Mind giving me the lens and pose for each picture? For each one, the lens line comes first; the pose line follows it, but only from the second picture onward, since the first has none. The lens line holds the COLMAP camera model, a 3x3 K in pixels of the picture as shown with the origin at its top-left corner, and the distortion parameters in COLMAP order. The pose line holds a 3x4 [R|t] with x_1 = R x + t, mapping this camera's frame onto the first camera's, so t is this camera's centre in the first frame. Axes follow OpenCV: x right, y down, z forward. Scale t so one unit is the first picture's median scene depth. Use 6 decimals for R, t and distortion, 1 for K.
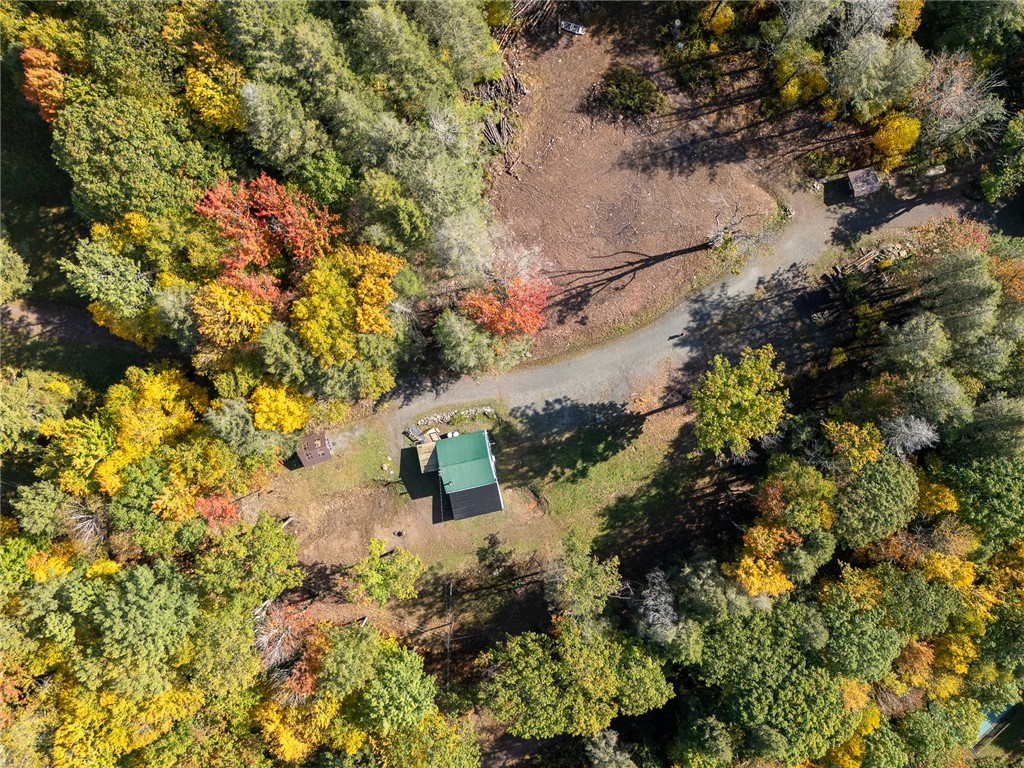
lens RADIAL K [[716.9, 0, 512.5], [0, 716.9, 317.7], [0, 0, 1]] dist [0.035896, -0.002057]
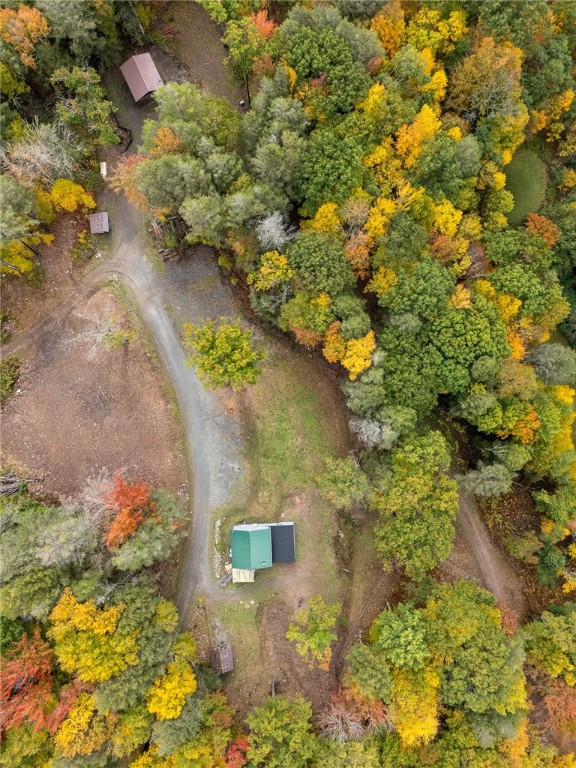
lens RADIAL K [[537.7, 0, 288.0], [0, 537.7, 384.0], [0, 0, 1]] dist [0.035896, -0.002057]
pose [[0.168729, -0.985618, 0.009399, 0.259517], [0.985559, 0.168565, -0.016106, 0.252824], [0.014290, 0.011981, 0.999826, -0.003887]]
